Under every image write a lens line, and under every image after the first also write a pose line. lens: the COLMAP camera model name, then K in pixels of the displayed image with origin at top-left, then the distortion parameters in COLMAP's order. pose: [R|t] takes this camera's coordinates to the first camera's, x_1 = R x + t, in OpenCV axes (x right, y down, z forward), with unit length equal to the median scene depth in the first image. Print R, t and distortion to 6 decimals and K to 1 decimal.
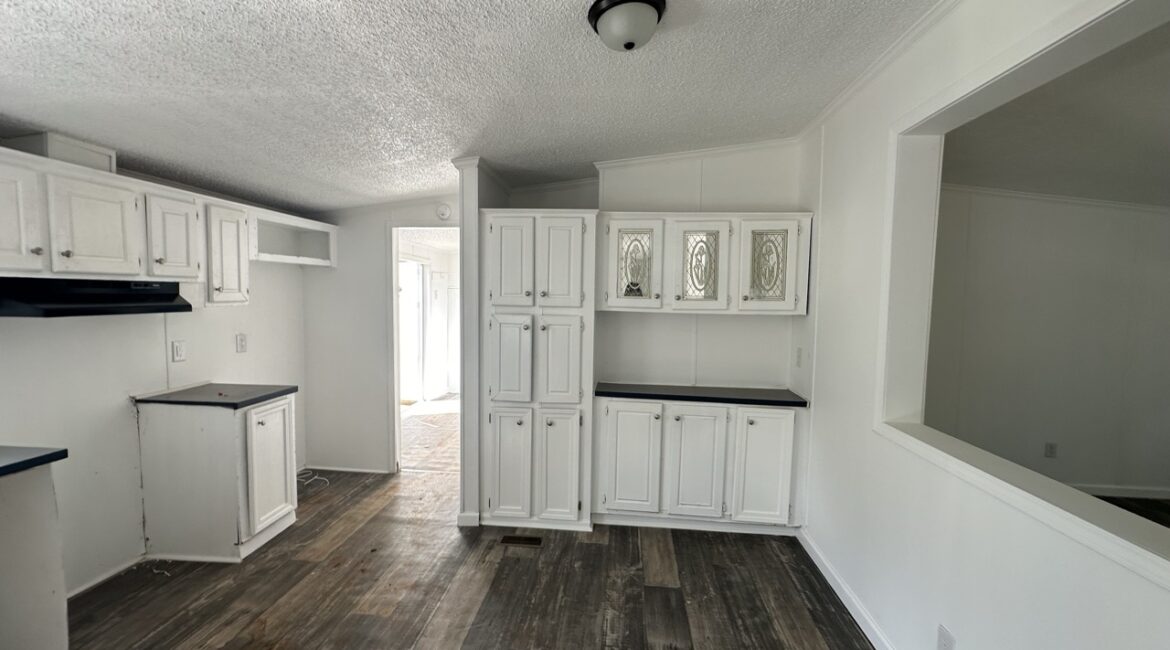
lens RADIAL K [[469.6, 0, 583.1], [0, 469.6, 324.7], [0, 0, 1]] dist [-0.004866, 0.002054]
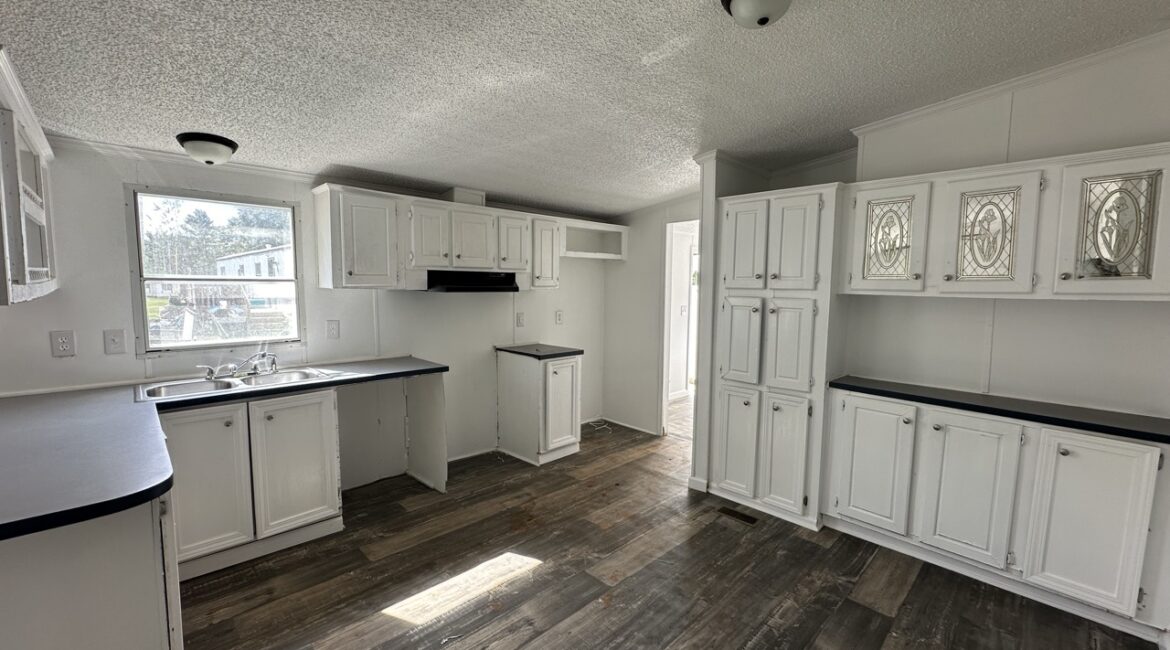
lens RADIAL K [[469.6, 0, 583.2], [0, 469.6, 324.4], [0, 0, 1]] dist [-0.004866, 0.002054]
pose [[0.758018, 0.045060, -0.650675, 0.261879], [-0.038785, 0.998959, 0.023996, 0.027243], [0.651079, 0.007047, 0.758977, -0.009945]]
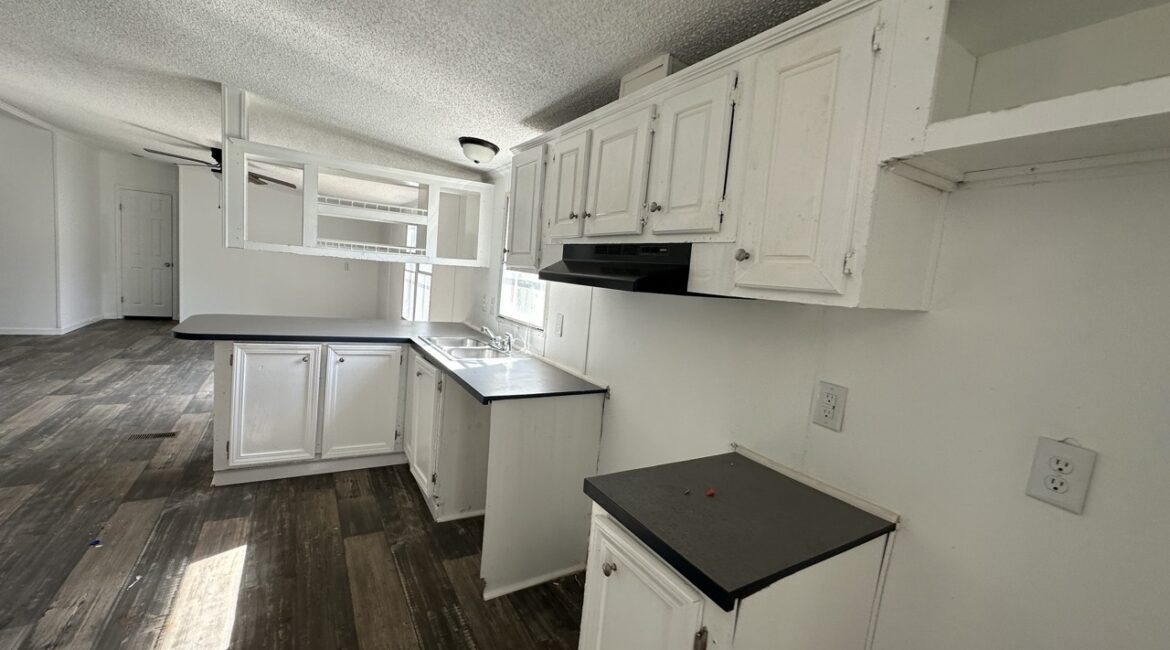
lens RADIAL K [[469.6, 0, 580.6], [0, 469.6, 324.3], [0, 0, 1]] dist [-0.004866, 0.002054]
pose [[-0.803827, -0.031184, -0.594045, -0.343554], [-0.148164, 0.977649, 0.149166, -0.087436], [0.576116, 0.207919, -0.790481, 1.701774]]
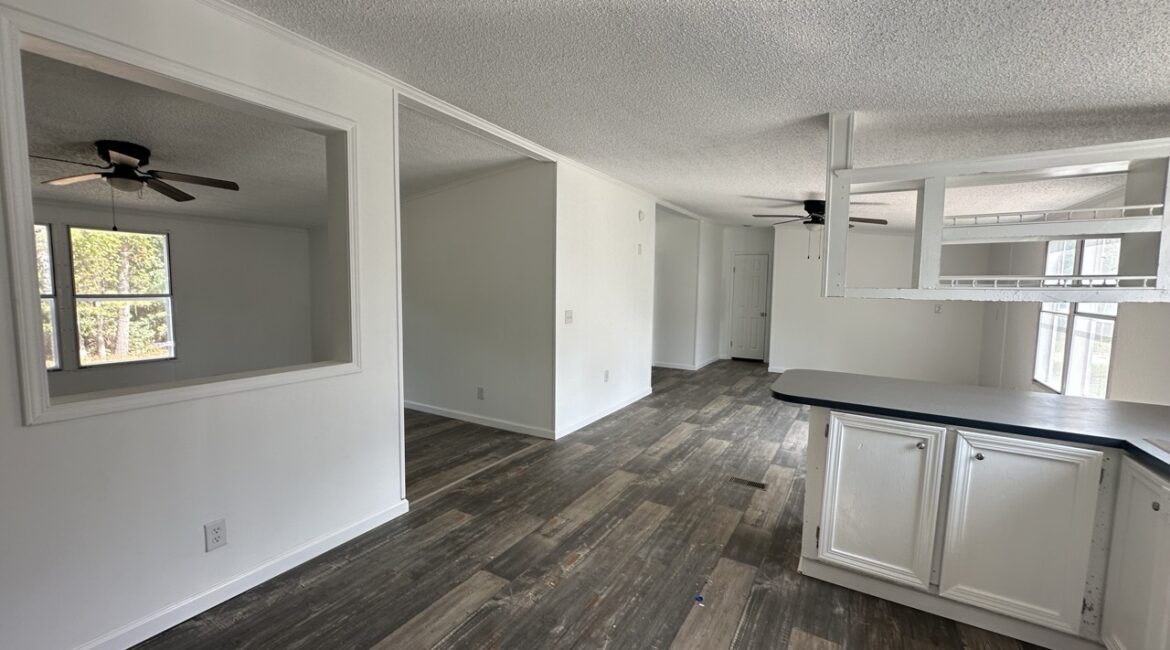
lens RADIAL K [[469.6, 0, 582.5], [0, 469.6, 325.9], [0, 0, 1]] dist [-0.004866, 0.002054]
pose [[-0.898967, -0.071148, 0.432200, -0.301233], [-0.004450, 0.988152, 0.153413, -0.066283], [-0.437994, 0.135990, -0.888632, 1.432001]]
